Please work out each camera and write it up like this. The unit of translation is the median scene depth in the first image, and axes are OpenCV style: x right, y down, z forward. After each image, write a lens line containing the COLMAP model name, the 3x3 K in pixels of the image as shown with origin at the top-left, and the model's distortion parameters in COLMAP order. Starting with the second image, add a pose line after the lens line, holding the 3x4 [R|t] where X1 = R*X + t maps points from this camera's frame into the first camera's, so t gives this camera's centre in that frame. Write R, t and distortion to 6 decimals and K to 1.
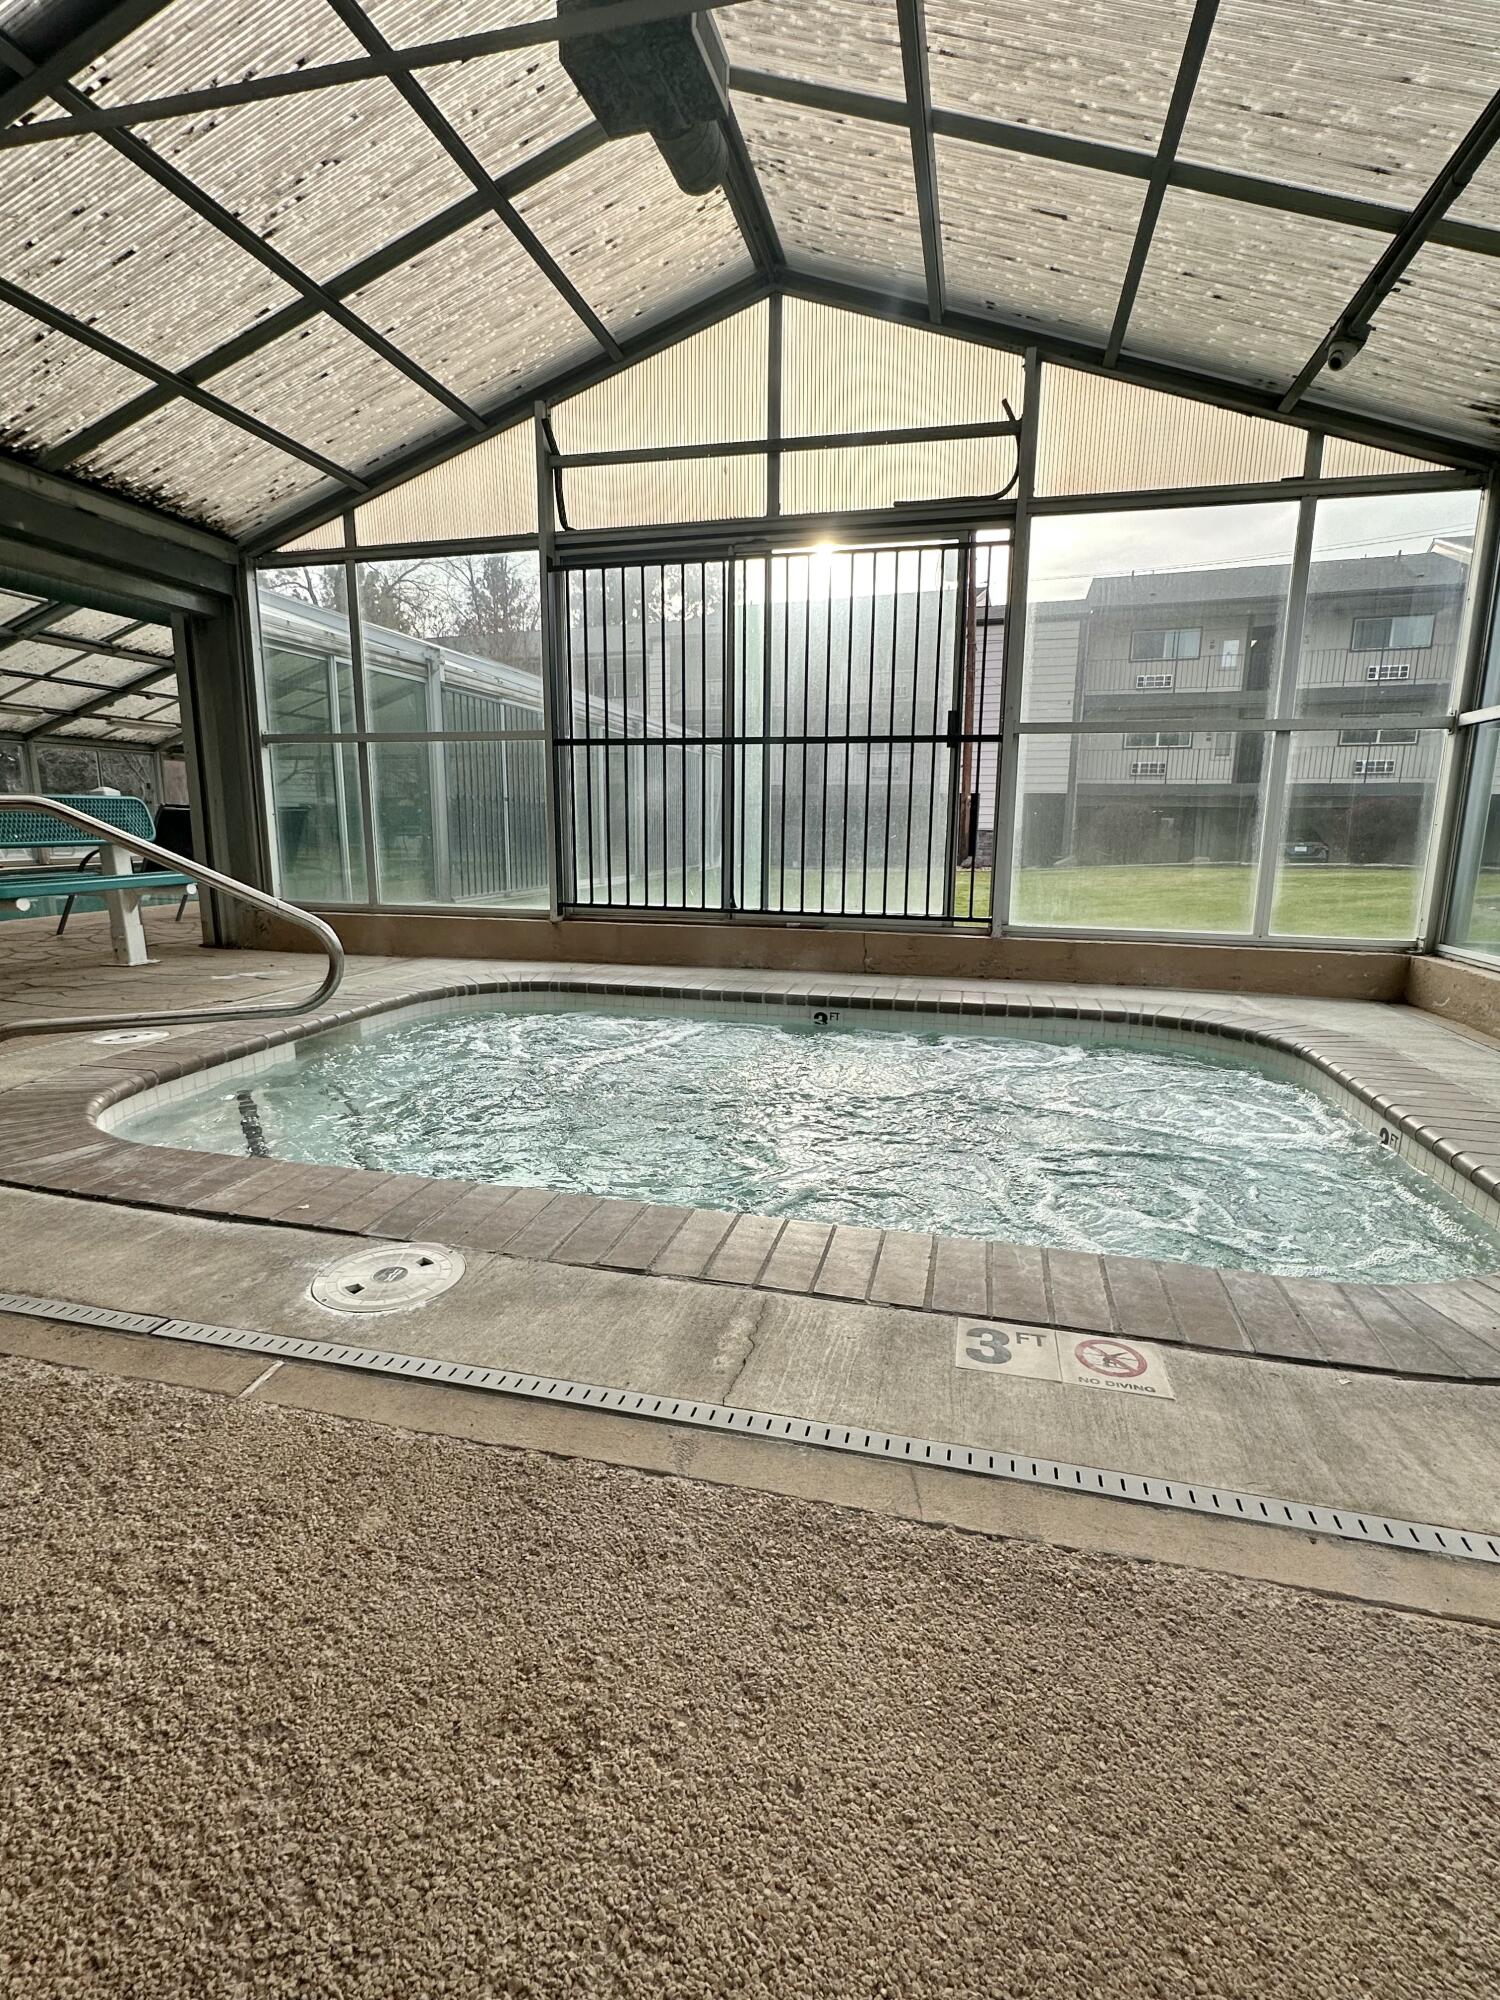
lens RADIAL K [[934.4, 0, 749.5], [0, 934.4, 1003.2], [0, 0, 1]] dist [-0.003492, -0.000092]
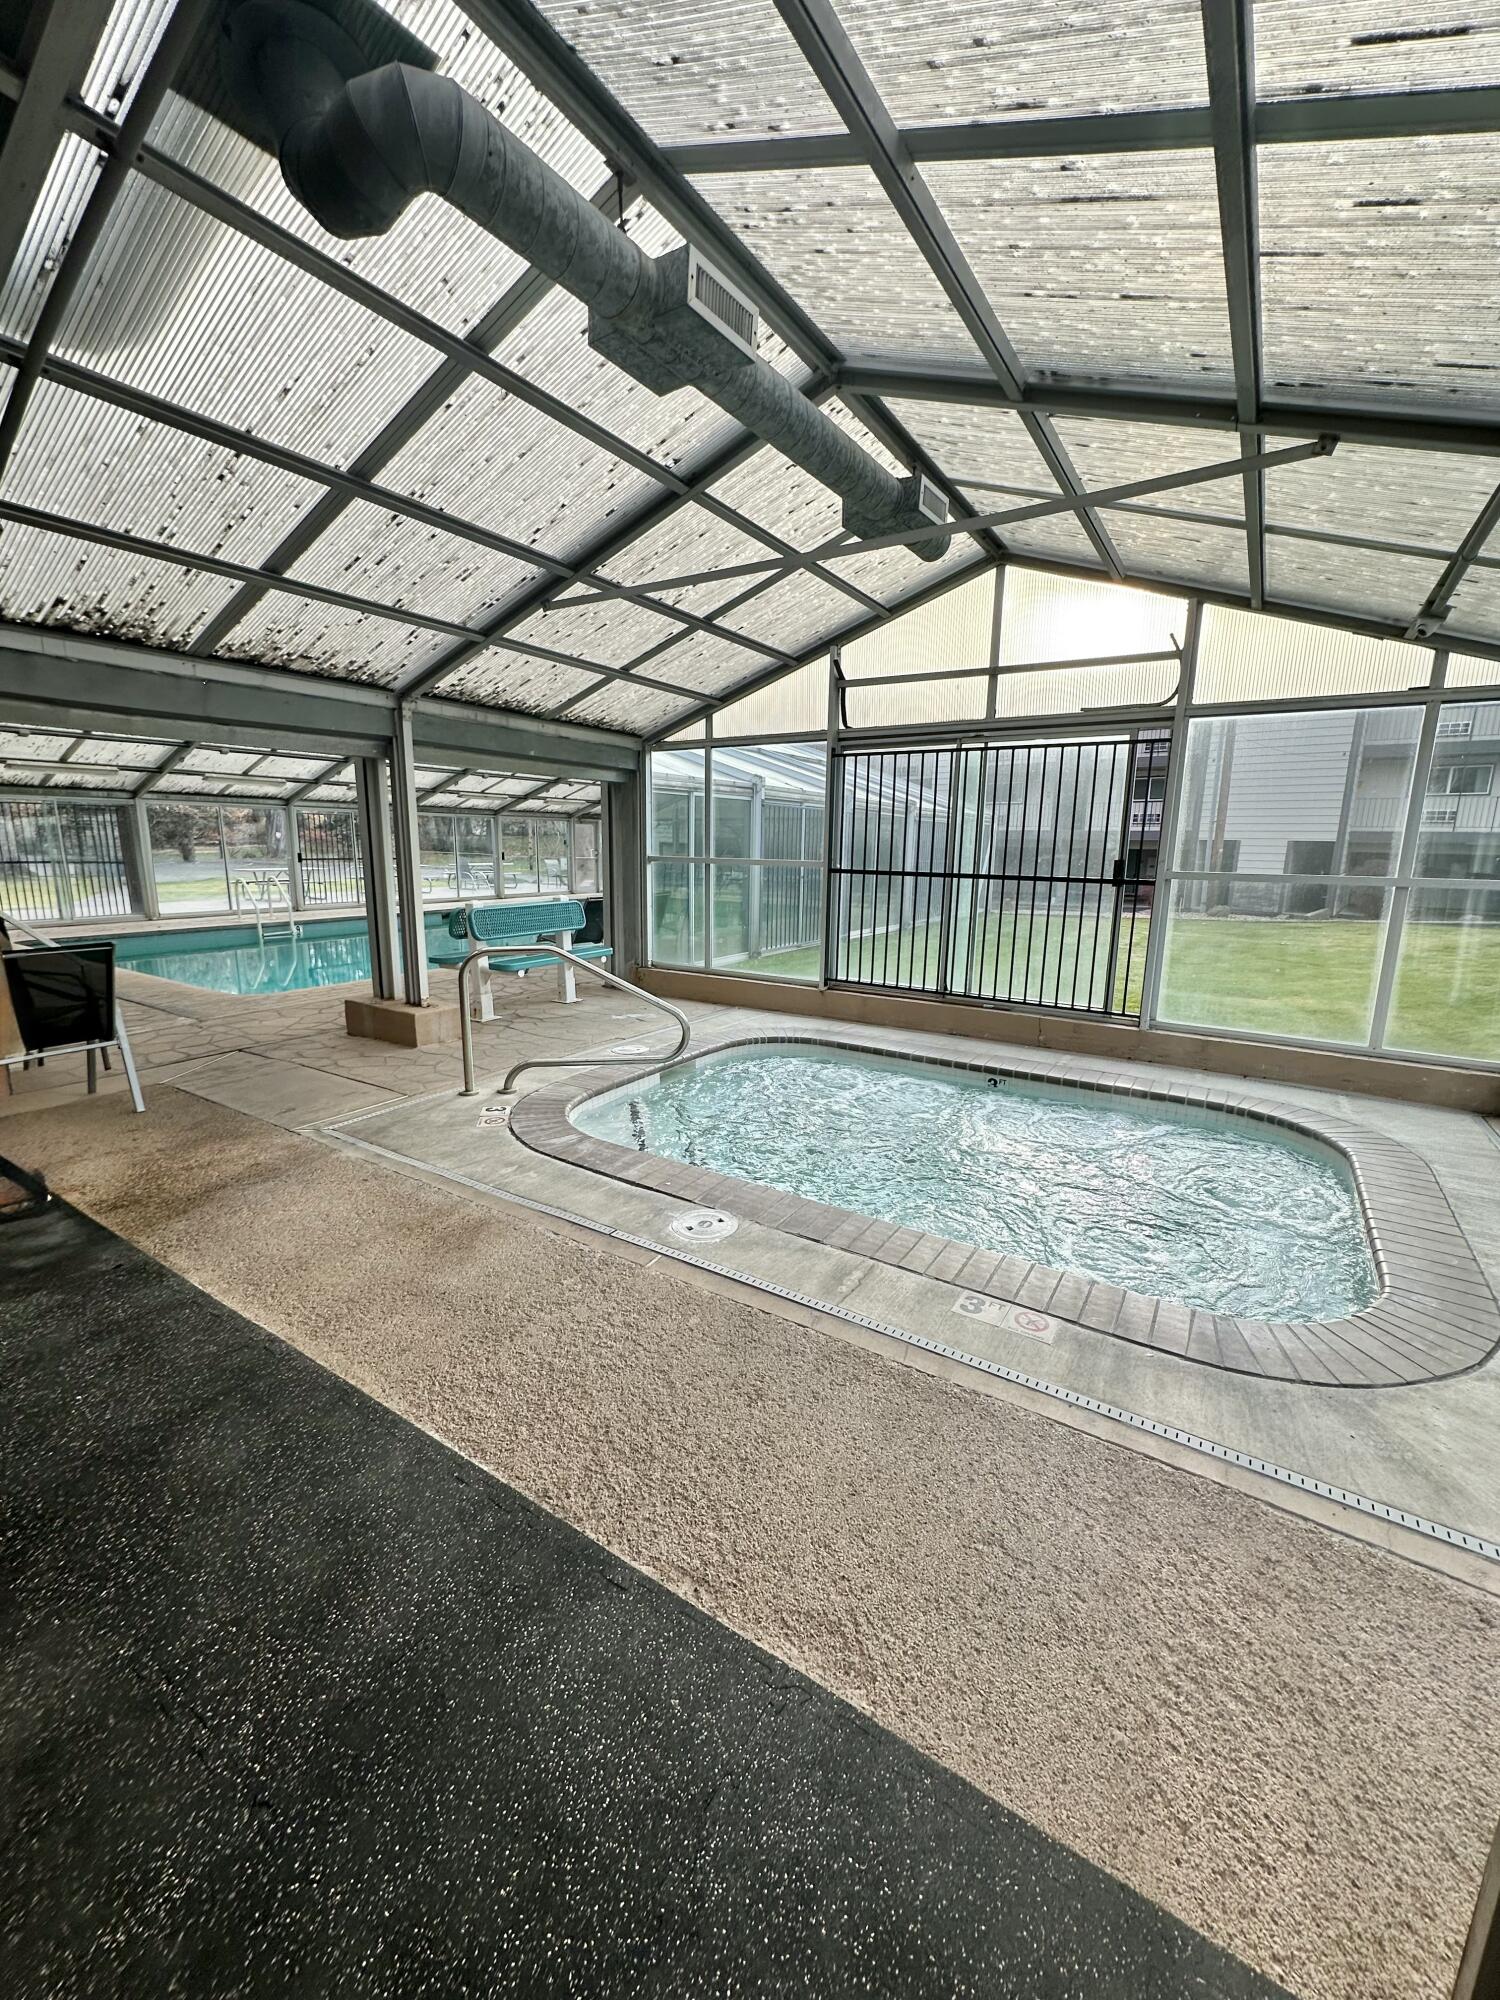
lens RADIAL K [[802.2, 0, 752.3], [0, 802.2, 1000.5], [0, 0, 1]] dist [0.002617, -0.000125]
pose [[0.947486, 0.067053, -0.312689, 0.097855], [-0.066609, 0.997706, 0.012115, -0.094269], [0.312784, 0.009350, 0.949778, -0.271375]]
